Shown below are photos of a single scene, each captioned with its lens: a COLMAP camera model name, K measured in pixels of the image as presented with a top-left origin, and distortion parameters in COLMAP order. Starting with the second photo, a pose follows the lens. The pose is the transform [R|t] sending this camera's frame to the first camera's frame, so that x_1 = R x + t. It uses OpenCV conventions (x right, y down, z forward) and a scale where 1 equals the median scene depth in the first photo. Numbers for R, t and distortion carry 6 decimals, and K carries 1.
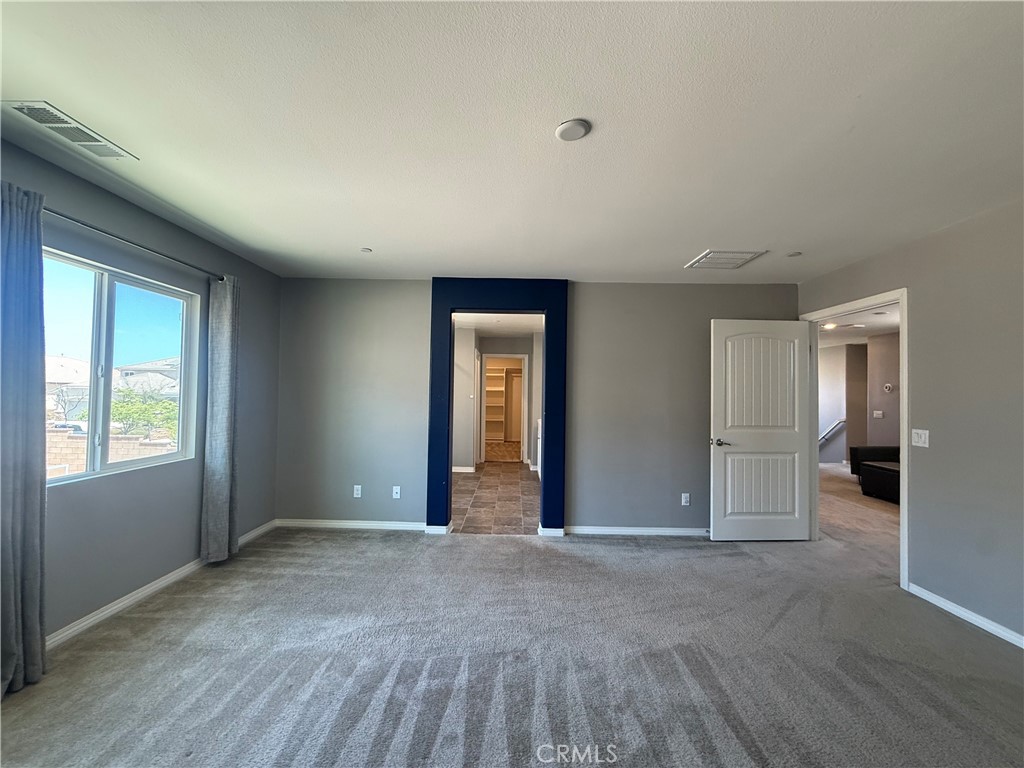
lens RADIAL K [[418.1, 0, 512.0], [0, 418.1, 384.0], [0, 0, 1]] dist [-0.000396, 0.000001]
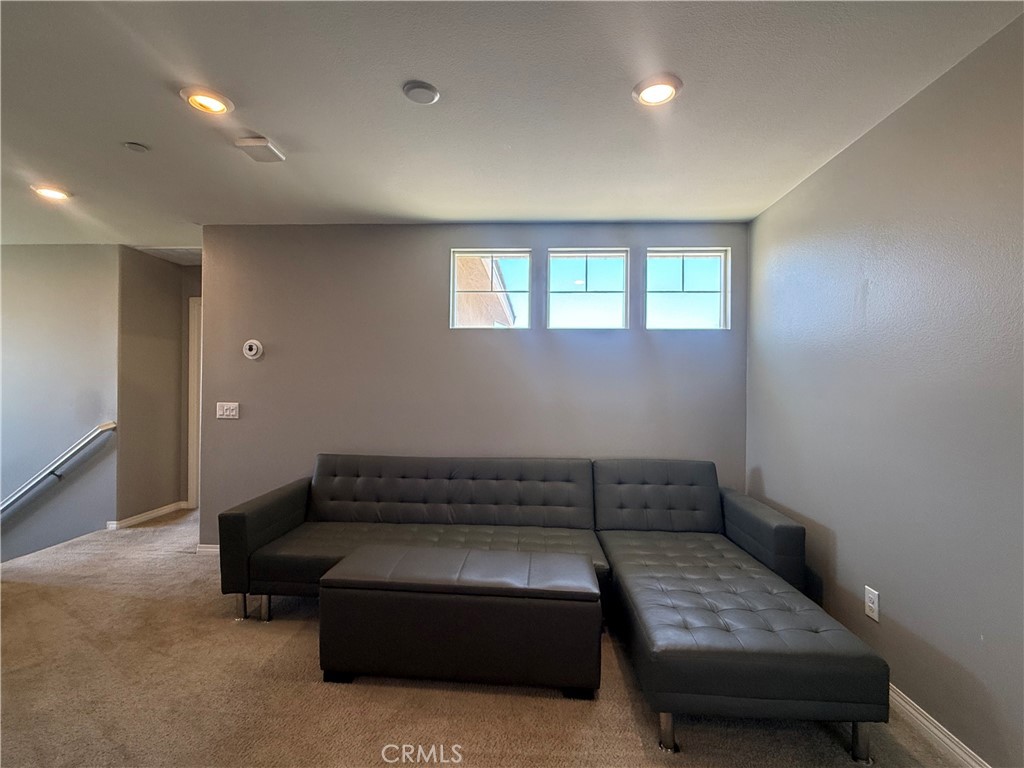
lens RADIAL K [[413.9, 0, 510.1], [0, 413.9, 403.4], [0, 0, 1]] dist [0.001623, 0.000265]
pose [[0.042073, -0.022917, 0.998852, 0.385834], [-0.032426, 0.999179, 0.024290, 0.038062], [-0.998588, -0.033411, 0.041295, 0.575370]]
